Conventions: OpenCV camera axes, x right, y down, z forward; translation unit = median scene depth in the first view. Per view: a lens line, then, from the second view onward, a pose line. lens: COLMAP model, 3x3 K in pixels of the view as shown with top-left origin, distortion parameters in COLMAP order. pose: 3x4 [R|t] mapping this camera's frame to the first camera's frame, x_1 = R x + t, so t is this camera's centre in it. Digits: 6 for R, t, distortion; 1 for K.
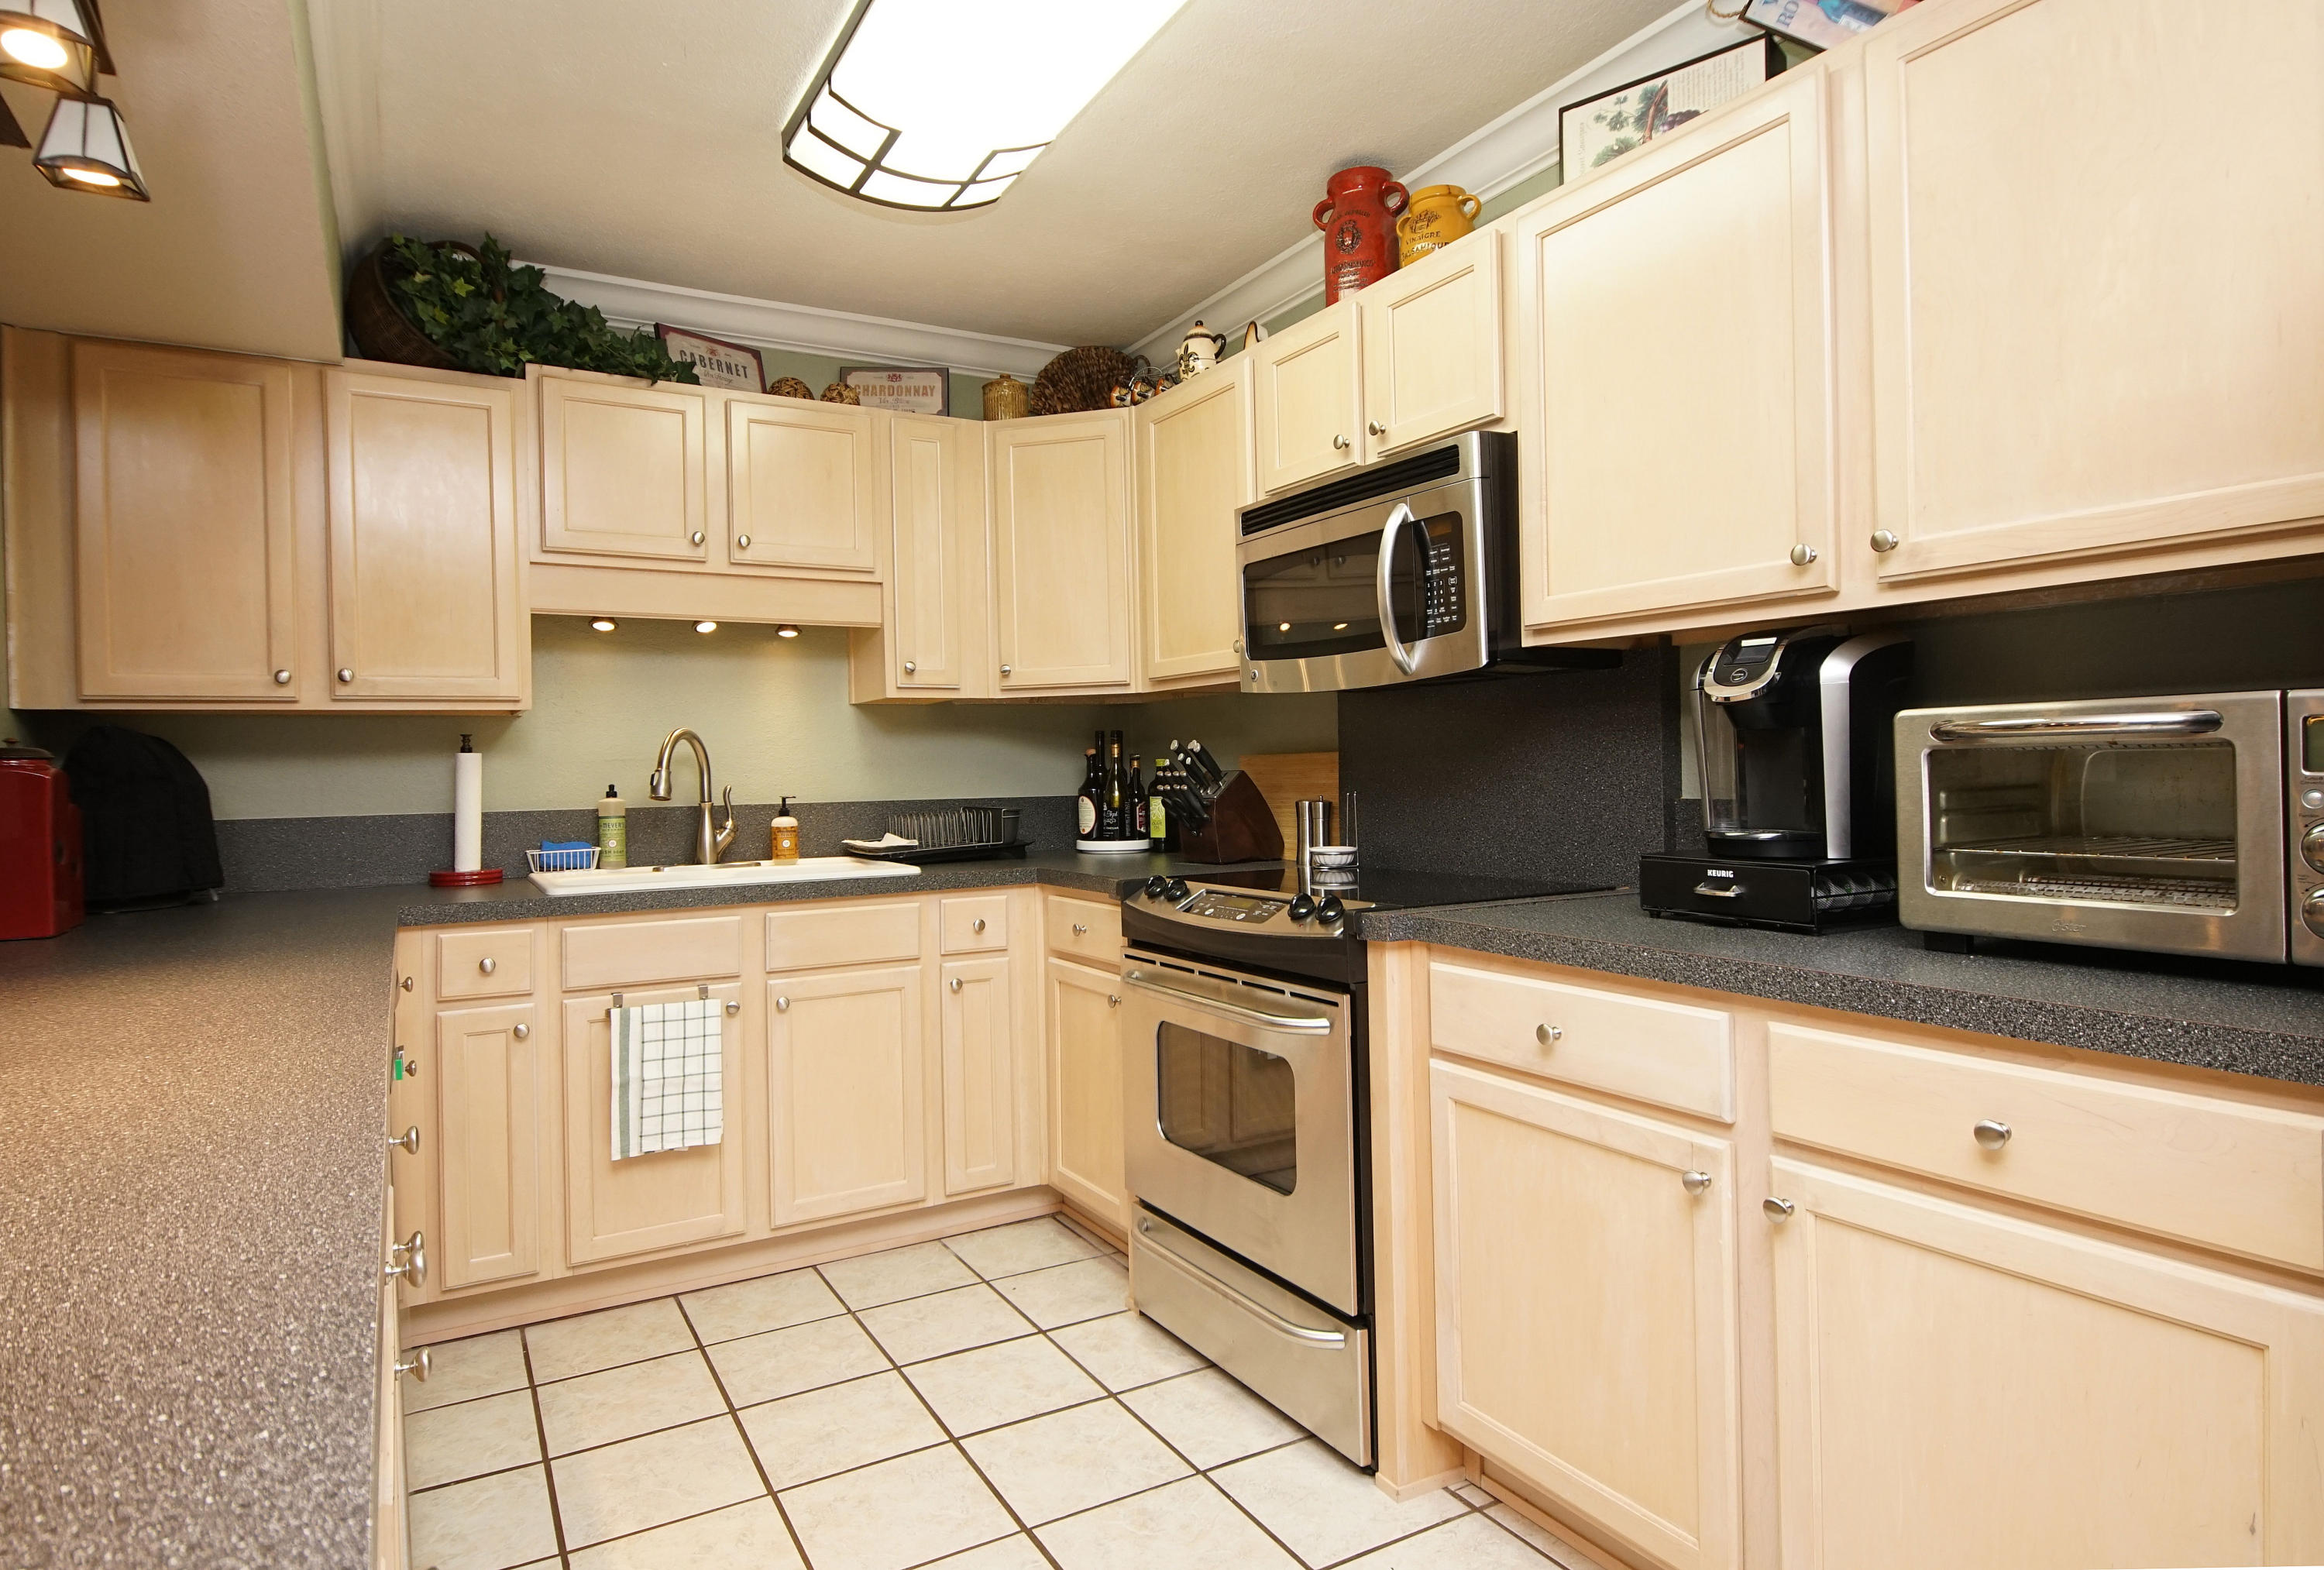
lens RADIAL K [[1290.1, 0, 1144.1], [0, 1290.1, 763.8], [0, 0, 1]] dist [0.002014, 0.000086]
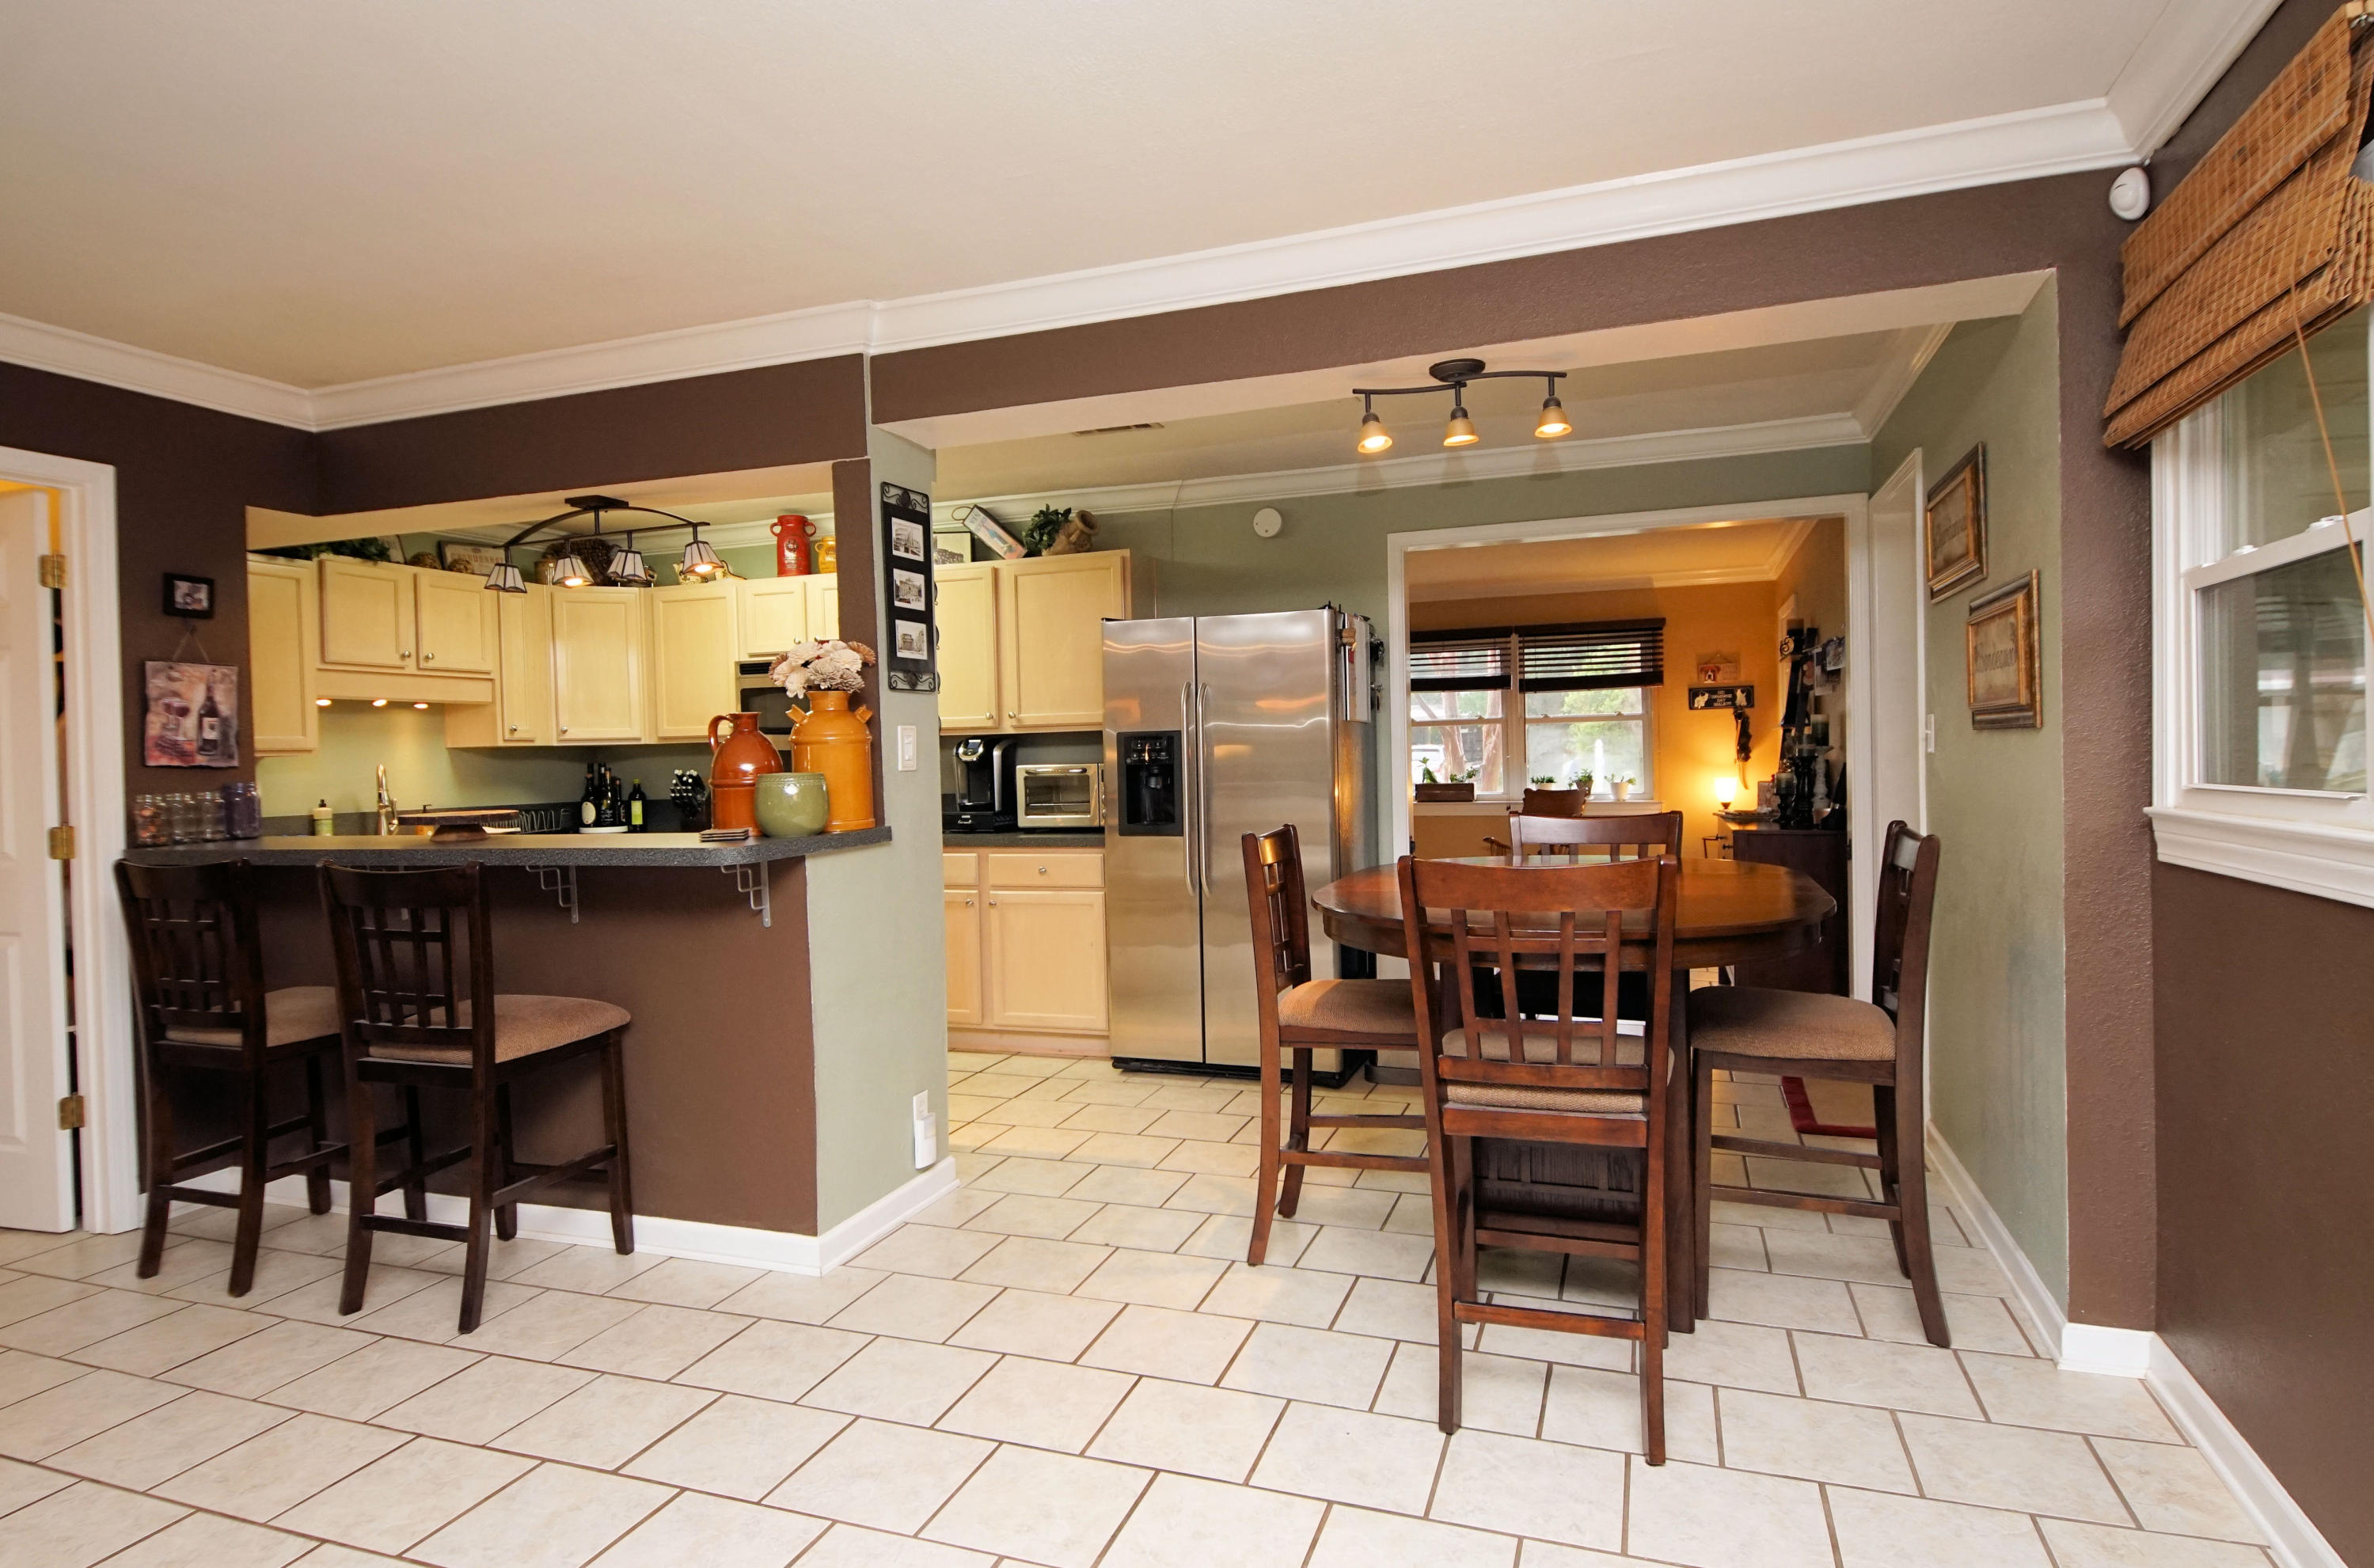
lens RADIAL K [[1276.9, 0, 1187.0], [0, 1276.9, 784.0], [0, 0, 1]] dist [0.035461, 0.000009]
pose [[0.757315, -0.012583, 0.652928, -0.743360], [0.007354, 0.999915, 0.010740, -0.014188], [-0.653008, -0.003332, 0.757343, -1.075973]]
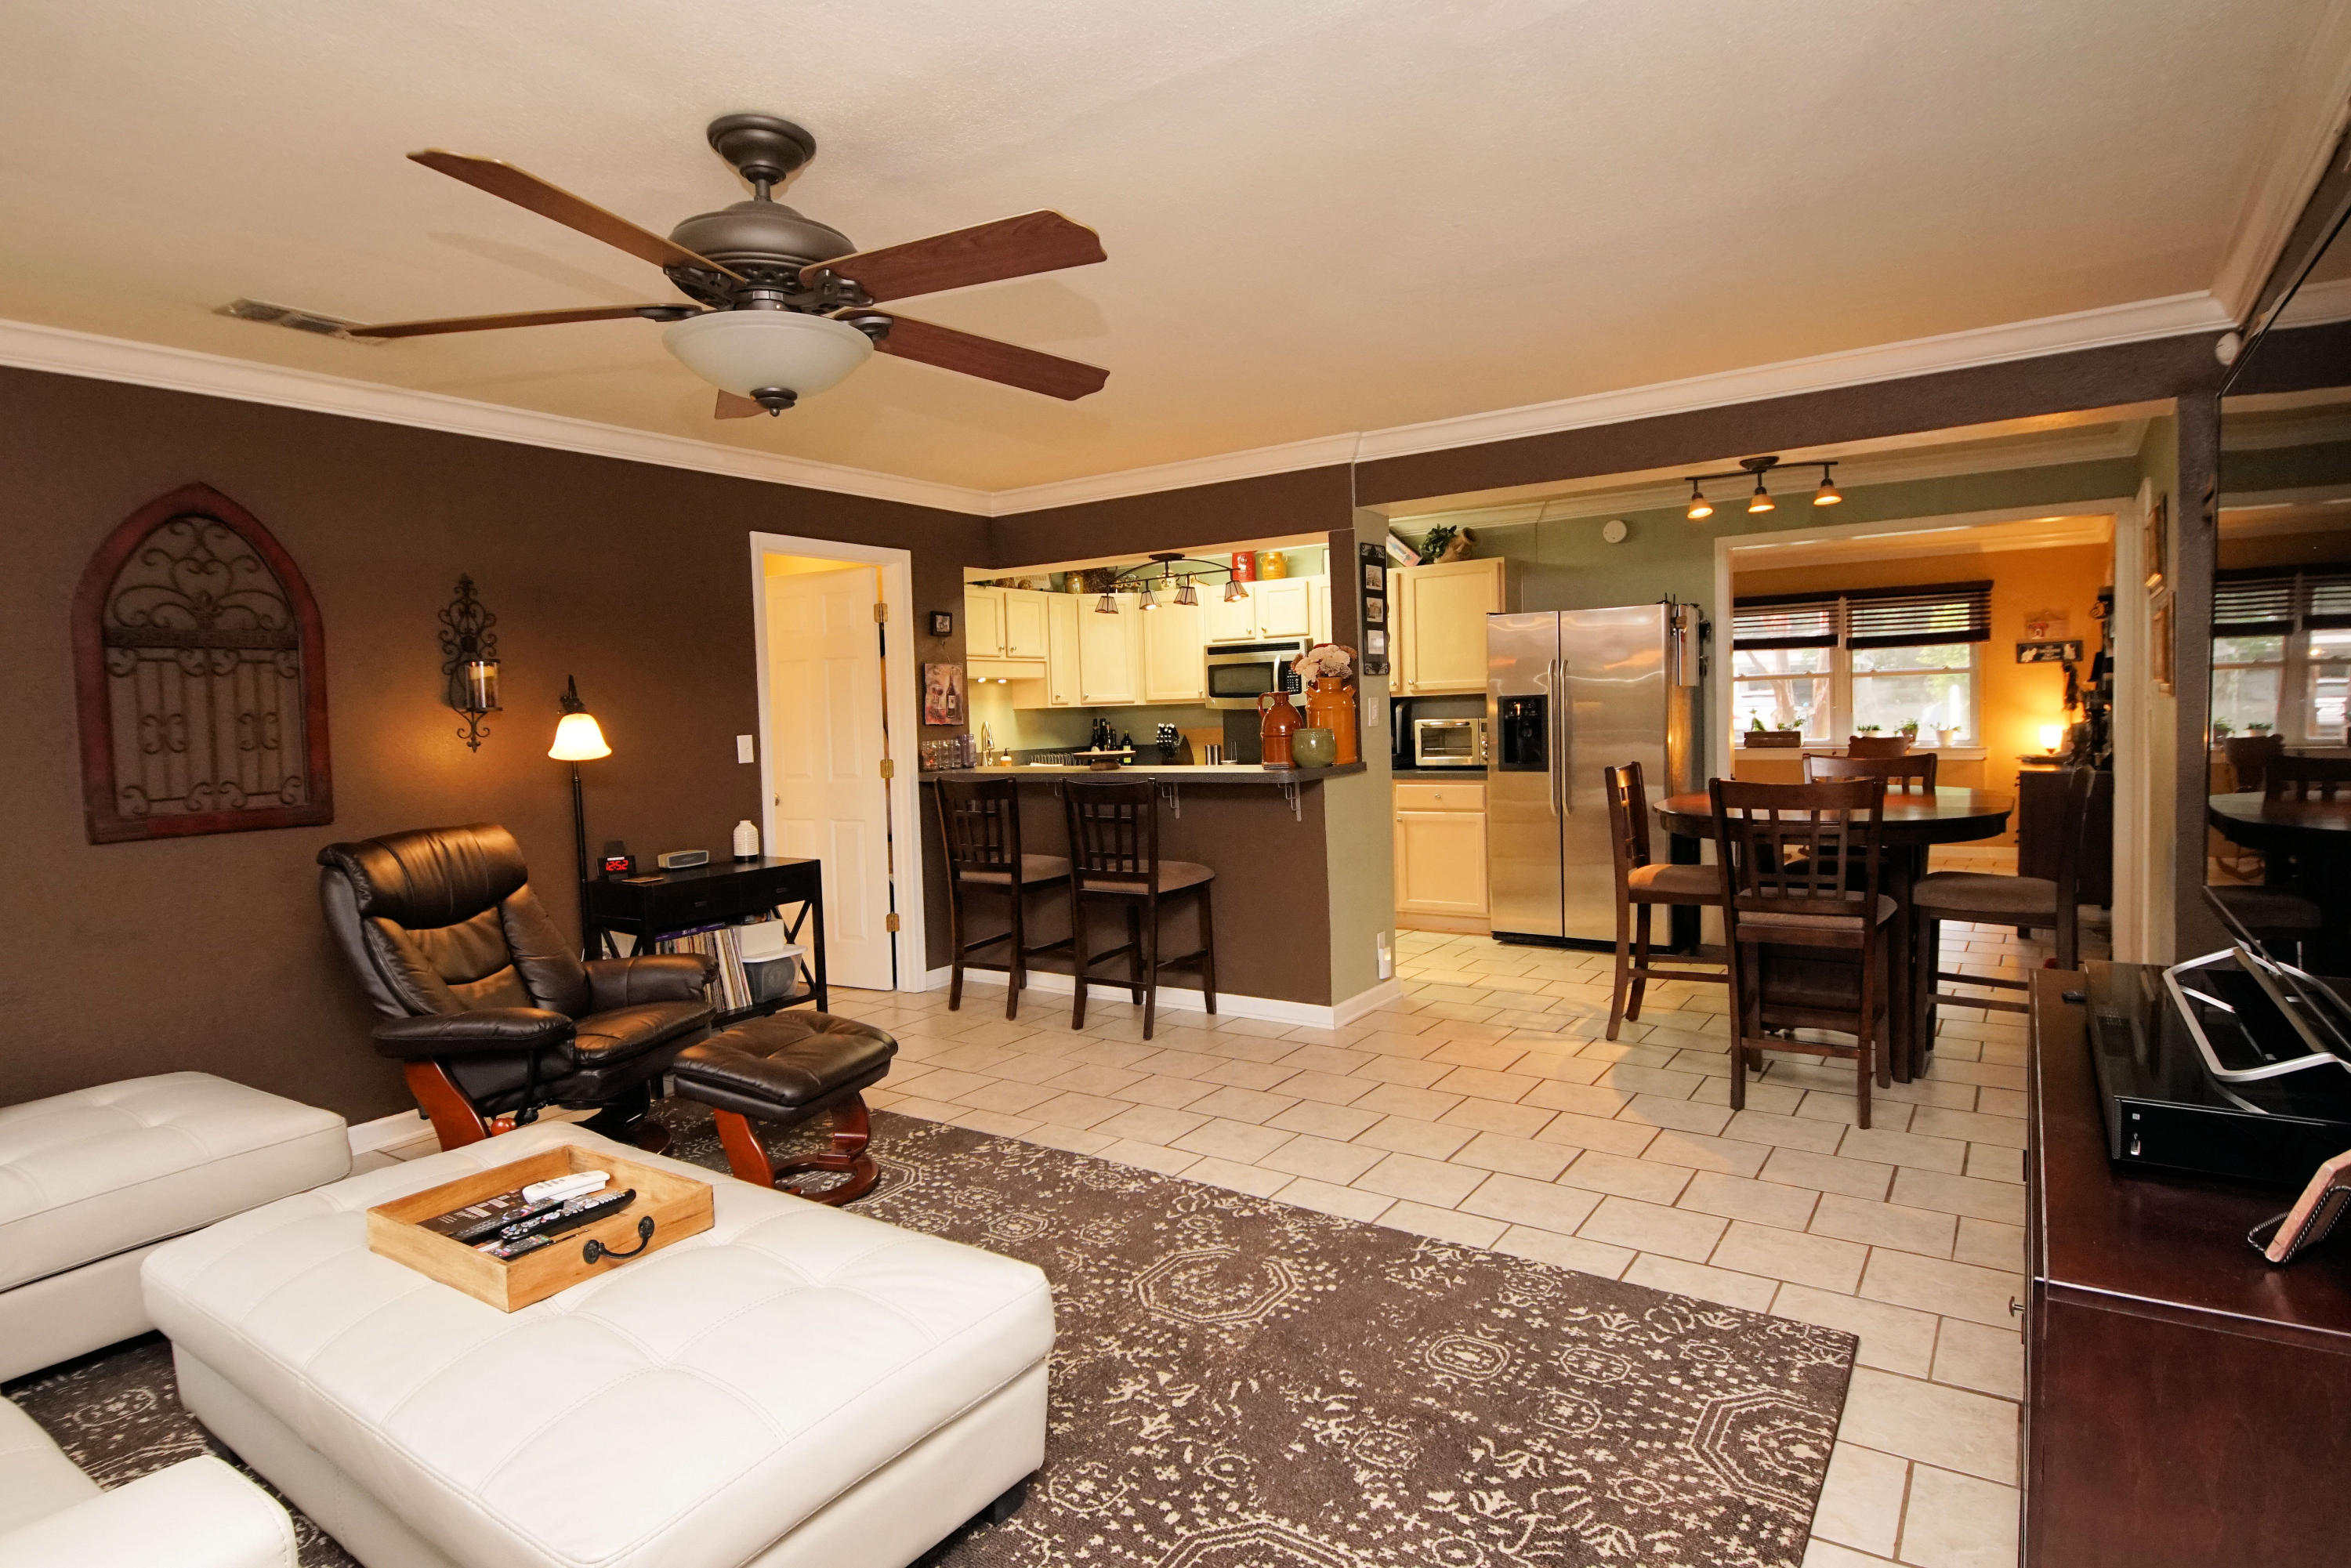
lens RADIAL K [[1257.9, 0, 1162.8], [0, 1257.9, 770.6], [0, 0, 1]] dist [0.045606, -0.039117]
pose [[0.901009, -0.027986, 0.432897, -1.263079], [0.011886, 0.999135, 0.039854, -0.028730], [-0.433638, -0.030763, 0.900562, -1.549396]]
